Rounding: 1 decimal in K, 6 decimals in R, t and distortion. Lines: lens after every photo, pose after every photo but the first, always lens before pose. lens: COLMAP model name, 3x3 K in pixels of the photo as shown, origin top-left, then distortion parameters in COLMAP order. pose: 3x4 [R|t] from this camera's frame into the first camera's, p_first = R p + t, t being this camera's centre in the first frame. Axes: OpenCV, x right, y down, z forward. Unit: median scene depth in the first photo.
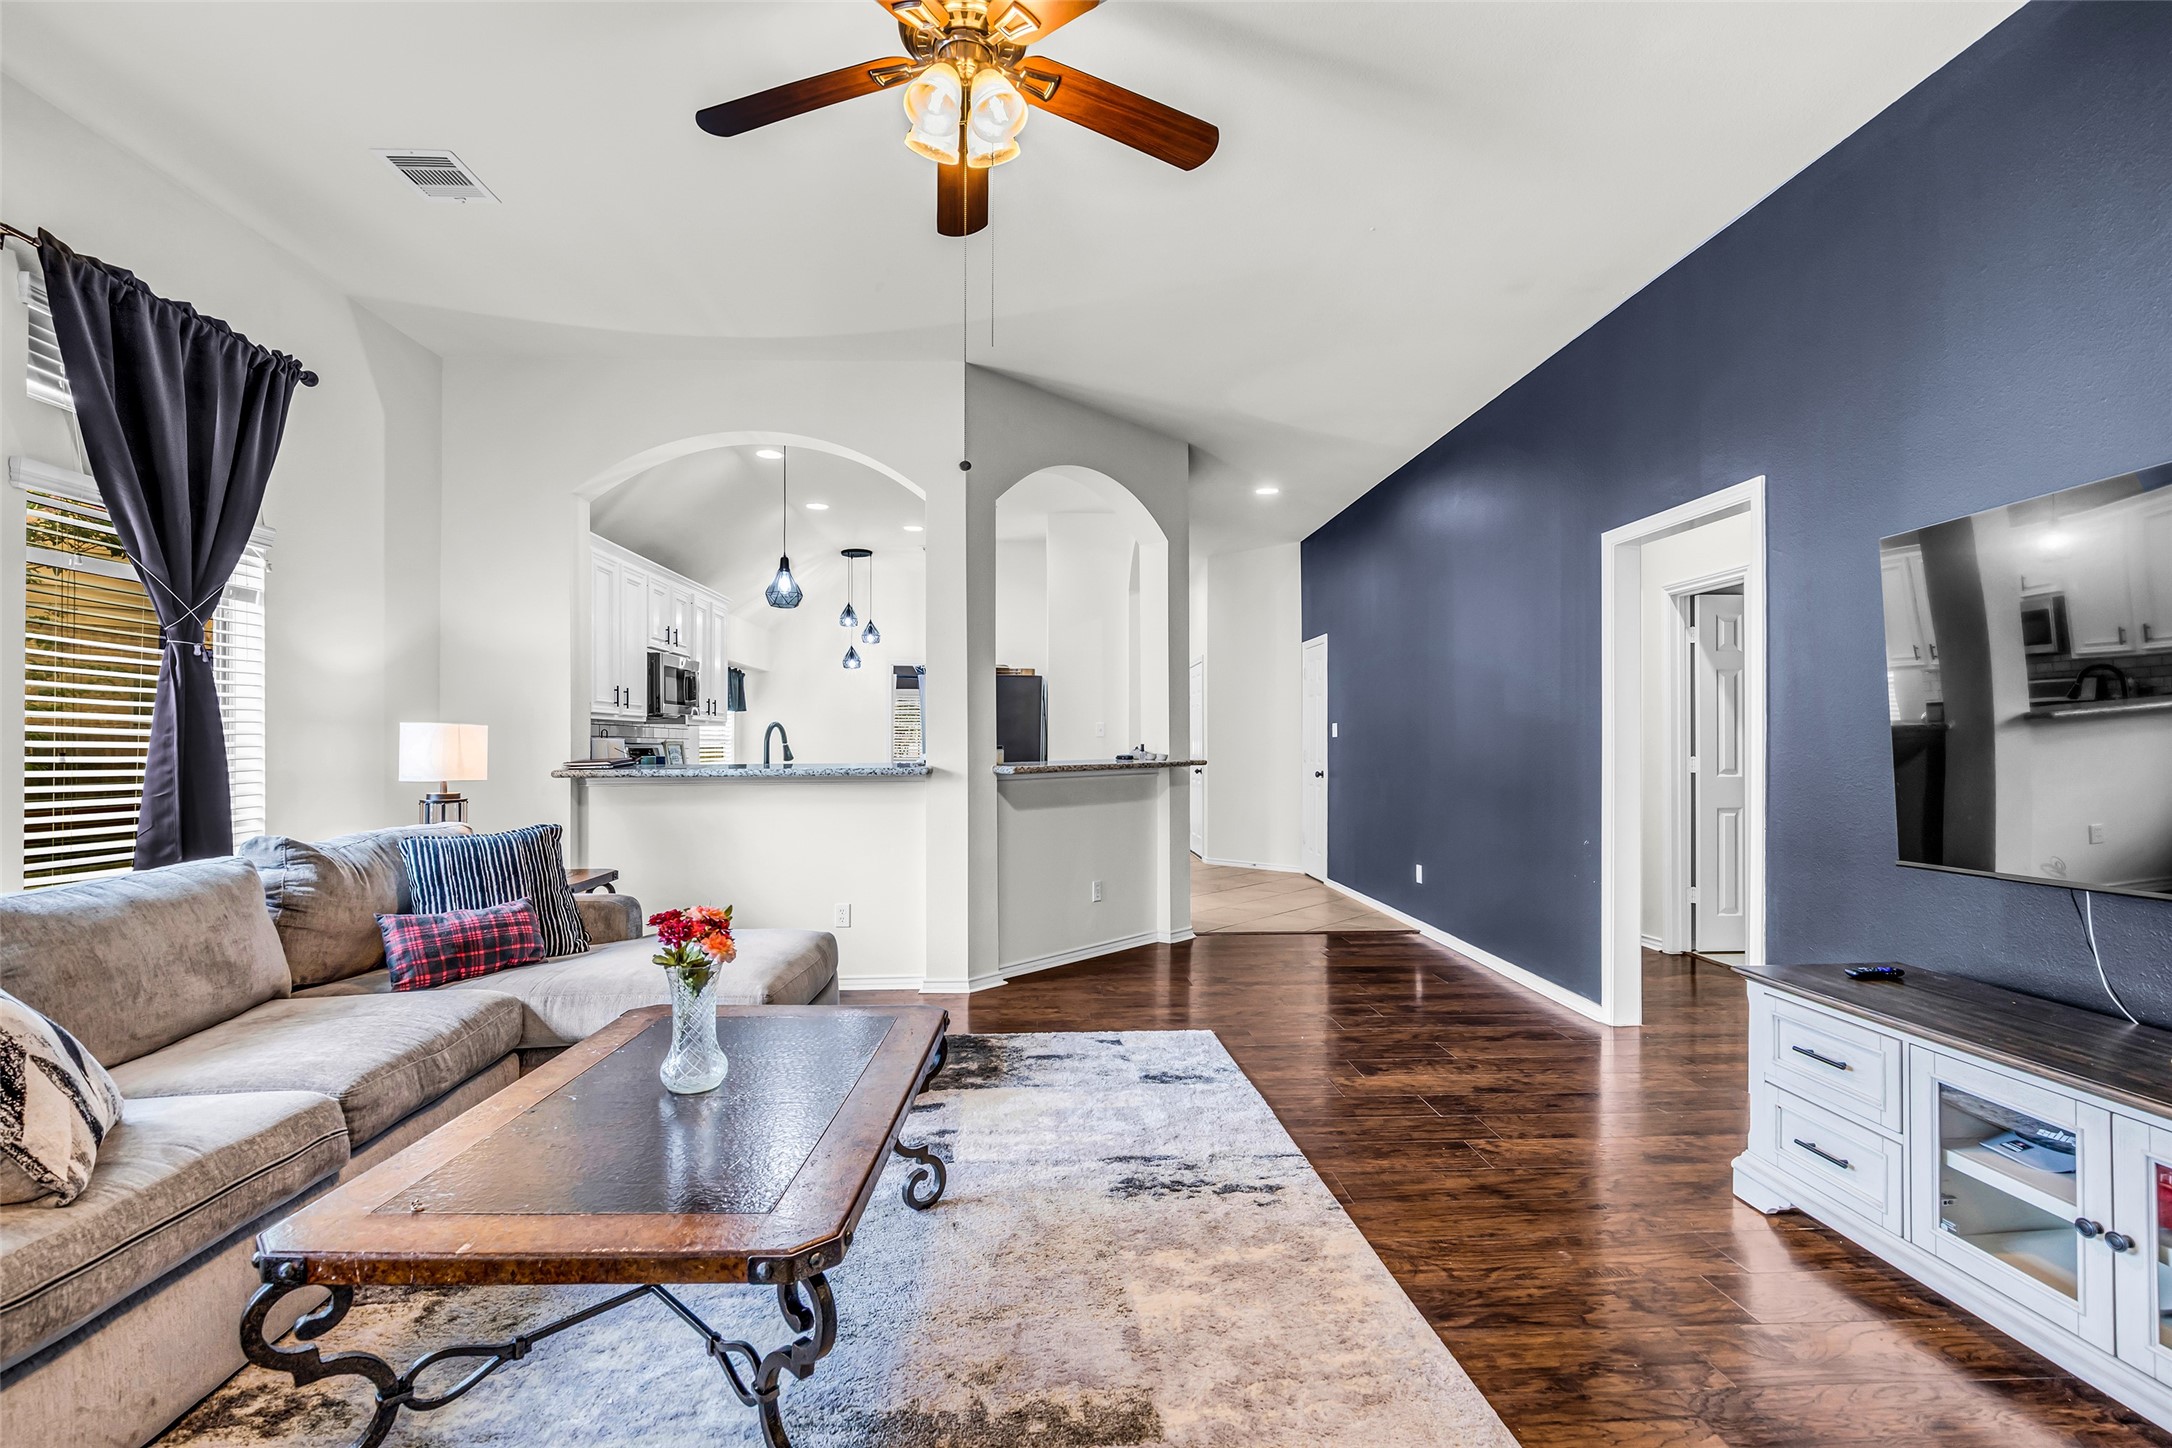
lens RADIAL K [[1000.8, 0, 1077.9], [0, 1000.8, 737.4], [0, 0, 1]] dist [-0.017471, 0.005417]
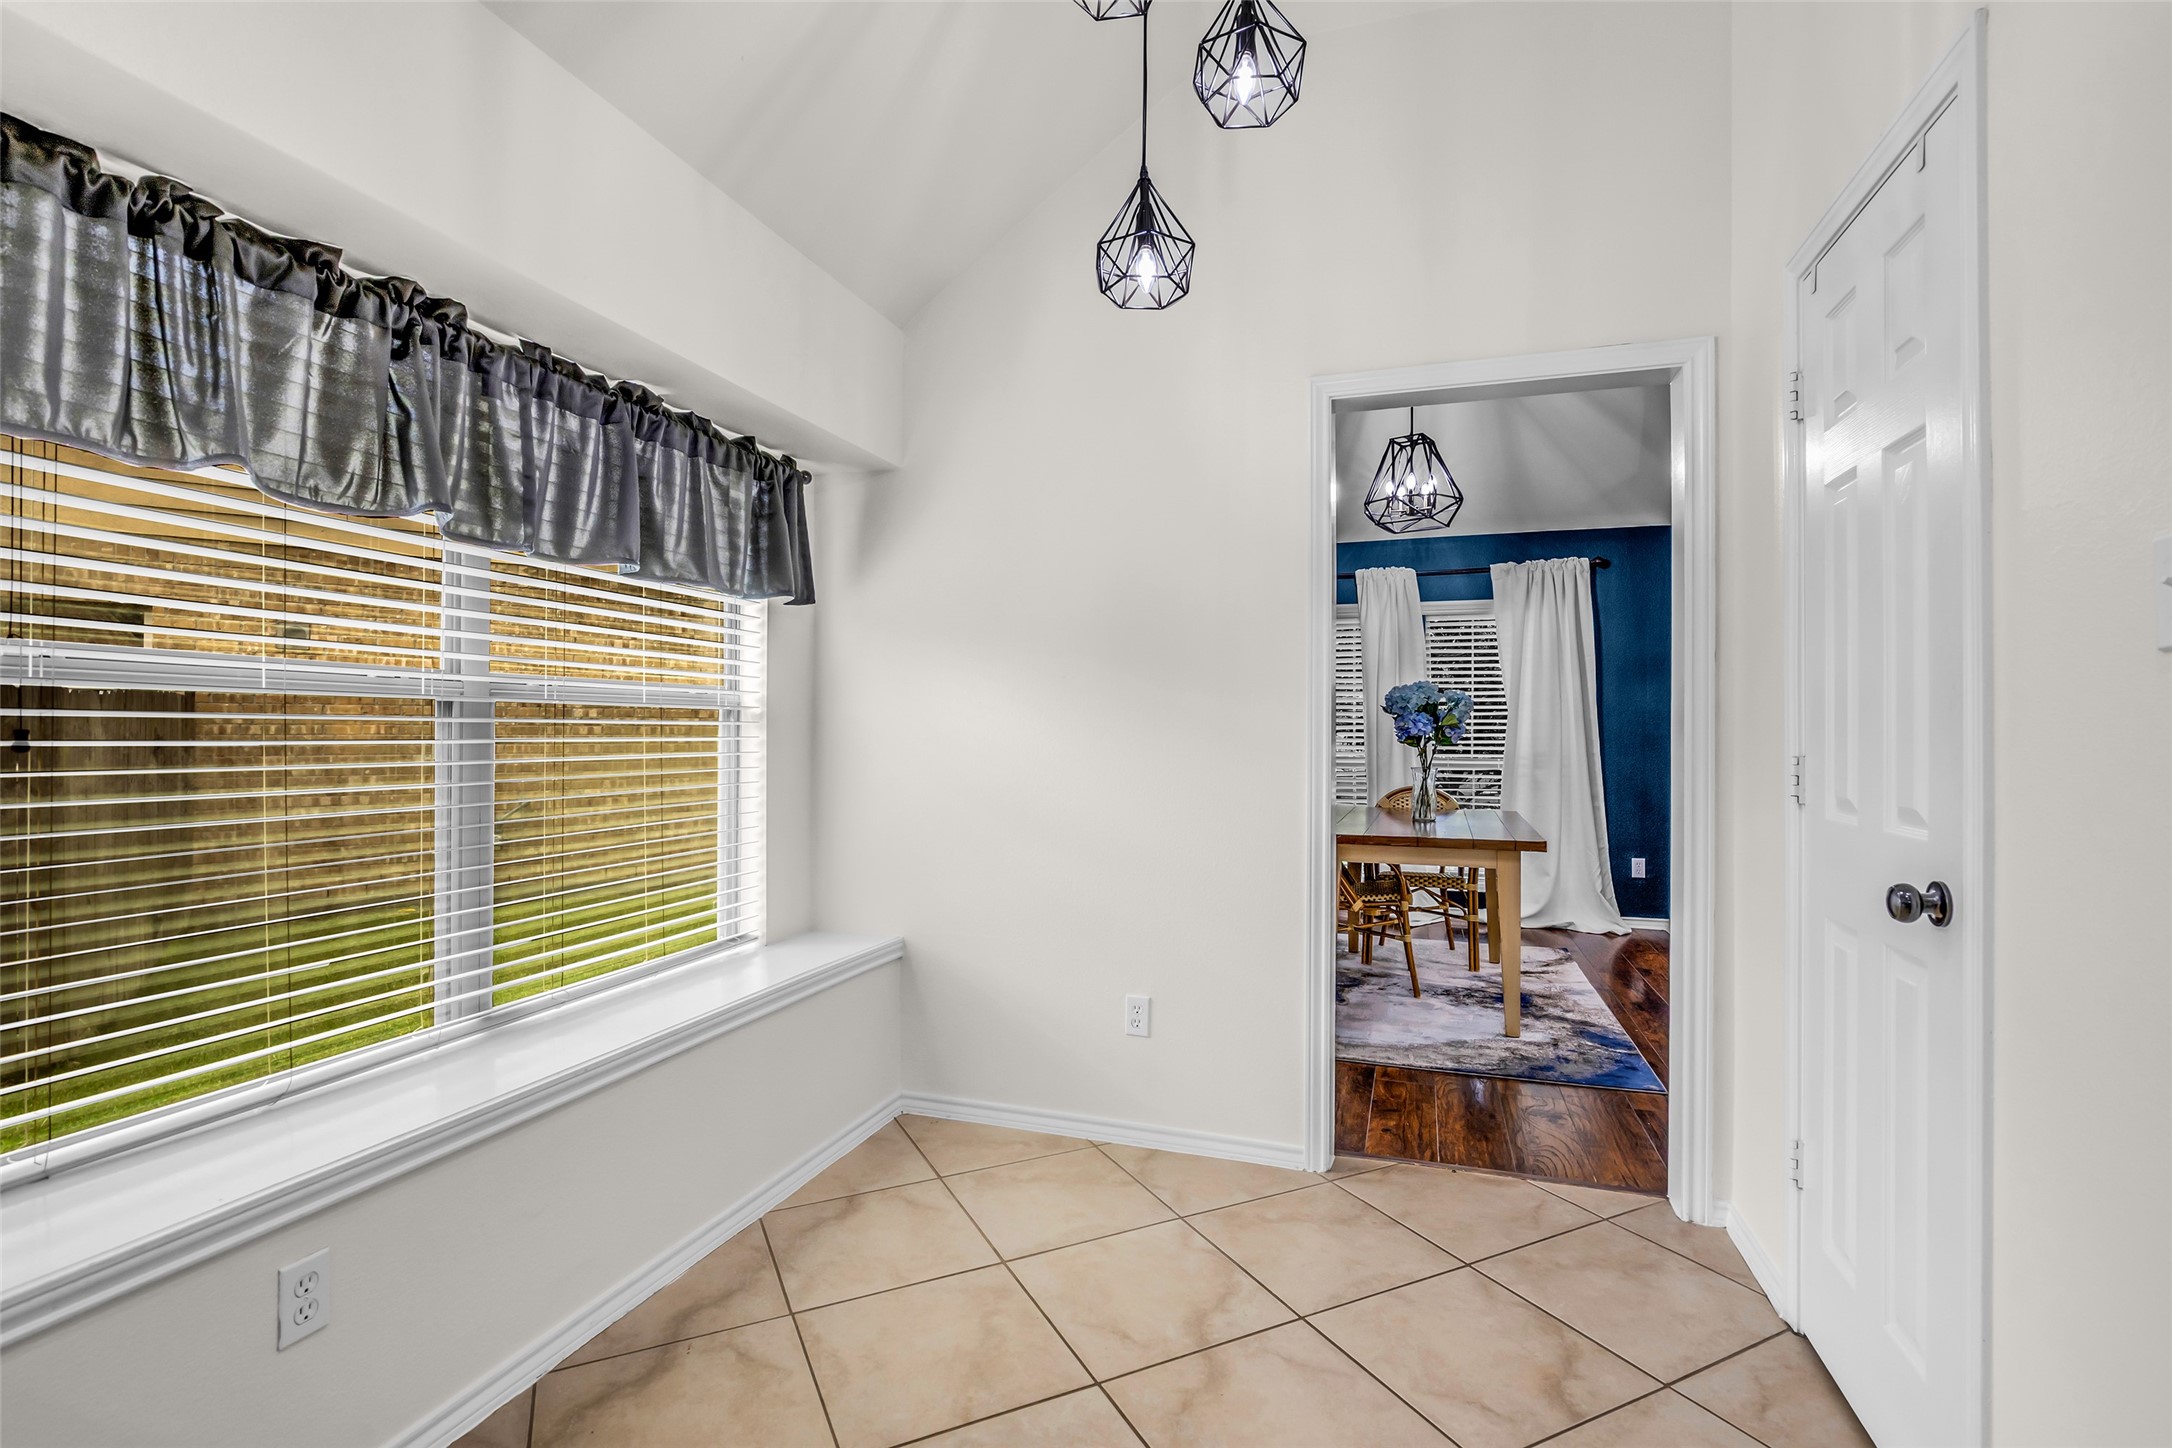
lens RADIAL K [[1000.8, 0, 1084.5], [0, 1000.8, 728.0], [0, 0, 1]] dist [-0.017471, 0.005417]
pose [[0.932655, 0.001612, -0.360767, -0.462924], [-0.000670, 0.999996, 0.002736, 0.024576], [0.360770, -0.002310, 0.932652, 2.238848]]
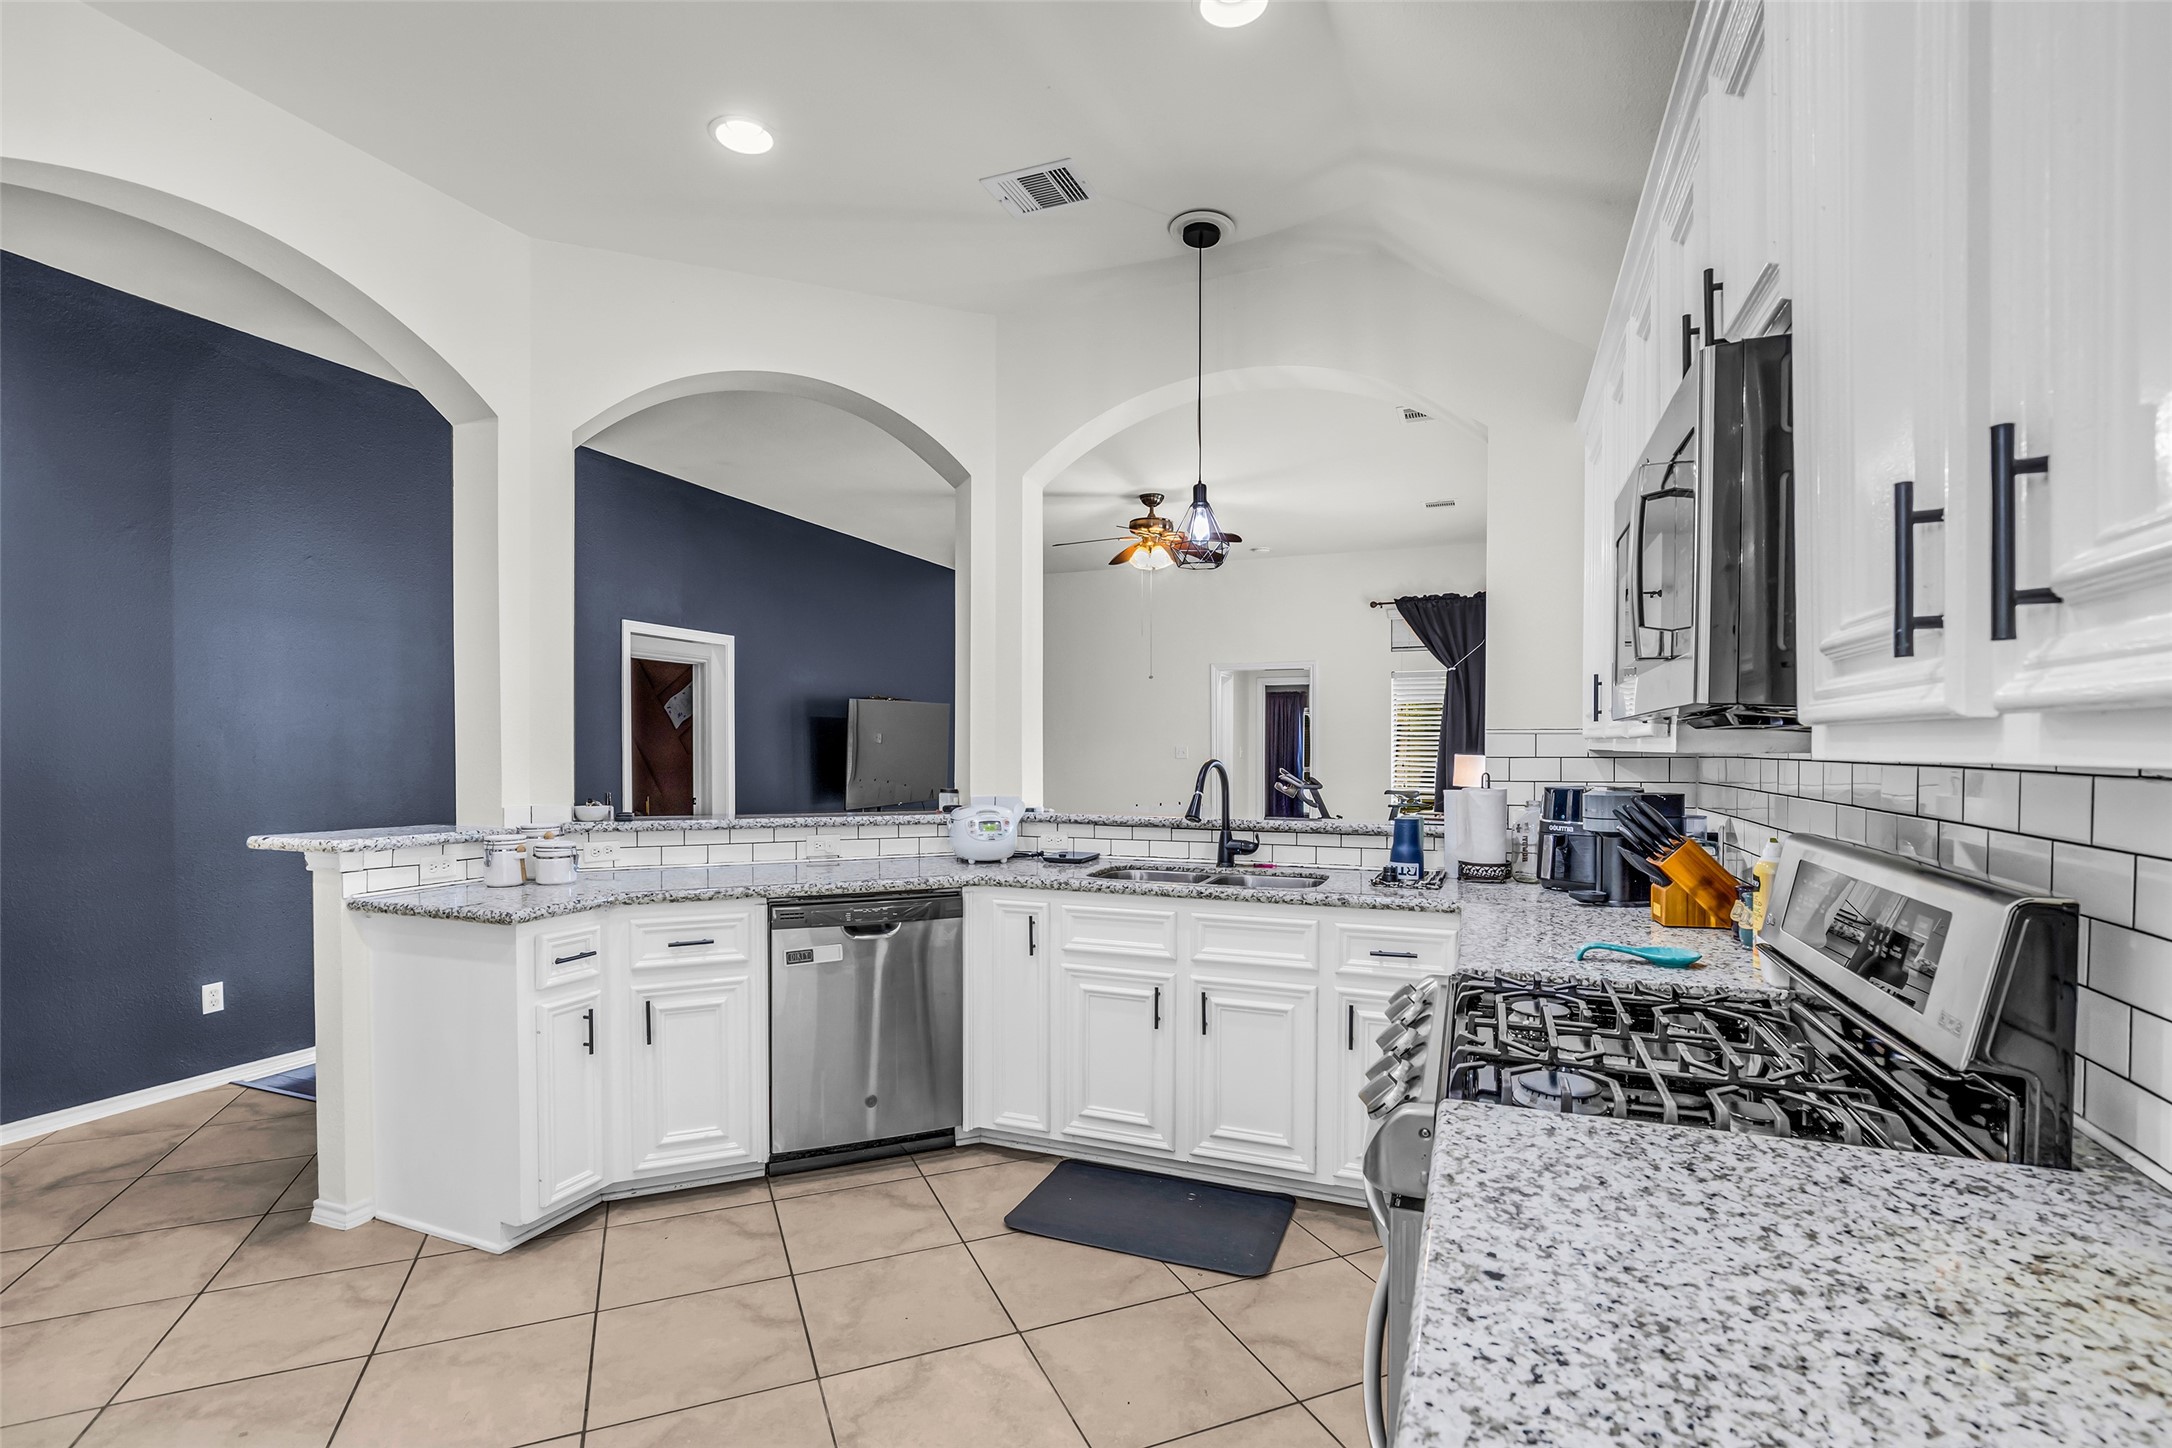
lens RADIAL K [[1000.8, 0, 1075.6], [0, 1000.8, 754.2], [0, 0, 1]] dist [-0.017471, 0.005417]
pose [[-0.909819, -0.001319, 0.415004, -0.718937], [-0.000989, 0.999999, 0.001010, -0.028413], [-0.415004, 0.000509, -0.909819, 2.385822]]
